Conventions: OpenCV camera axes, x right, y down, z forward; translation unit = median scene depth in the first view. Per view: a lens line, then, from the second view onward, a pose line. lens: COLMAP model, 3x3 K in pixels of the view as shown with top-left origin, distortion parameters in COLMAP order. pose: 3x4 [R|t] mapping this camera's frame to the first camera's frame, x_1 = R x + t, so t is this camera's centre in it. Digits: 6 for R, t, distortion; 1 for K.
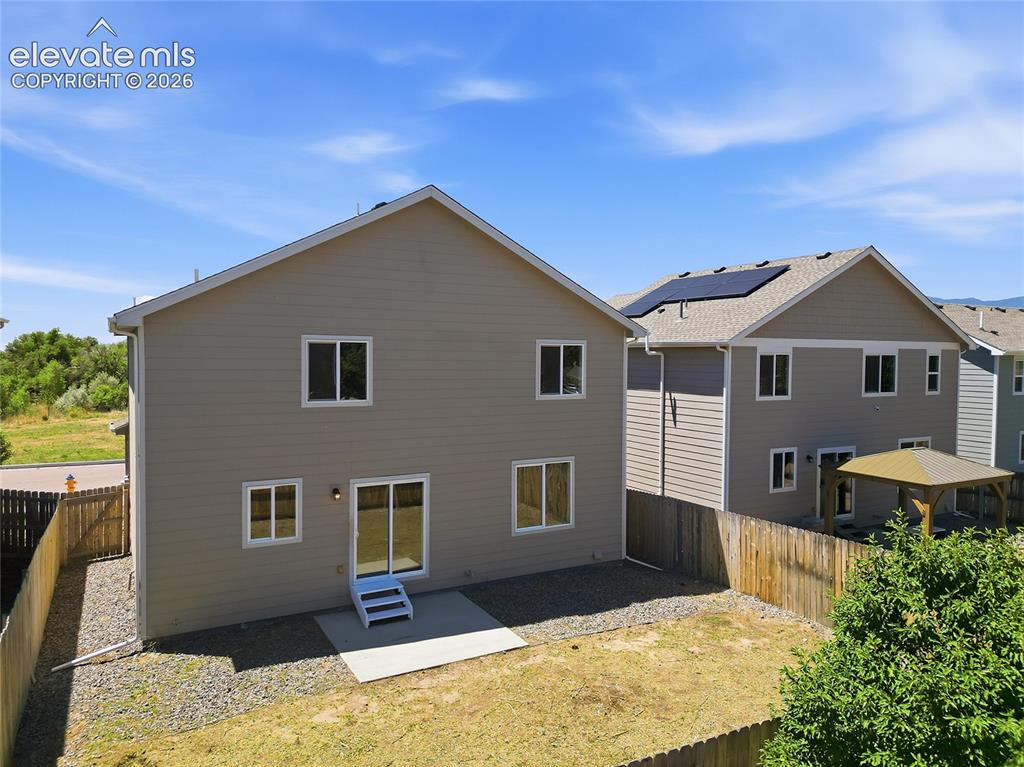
lens RADIAL K [[715.4, 0, 513.7], [0, 715.4, 383.7], [0, 0, 1]] dist [0.040271, -0.016600]
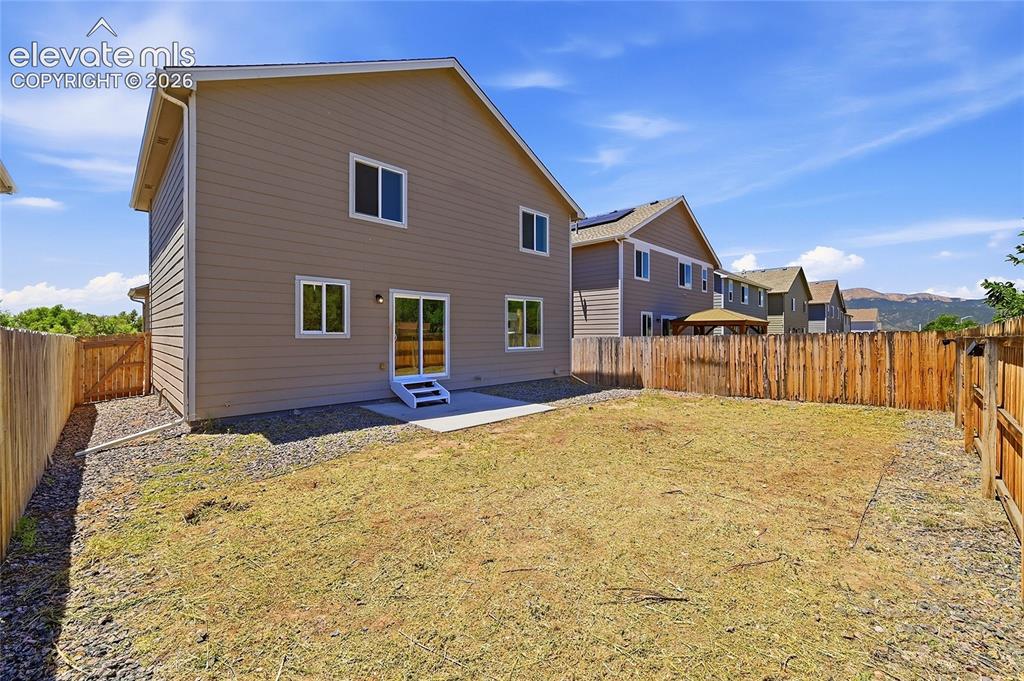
lens RADIAL K [[406.7, 0, 511.8], [0, 406.7, 337.8], [0, 0, 1]] dist [-0.003925, 0.000913]
pose [[0.960843, -0.010094, 0.276910, -0.214108], [0.020241, 0.999223, -0.033809, 0.231244], [-0.276353, 0.038090, 0.960301, 0.306607]]
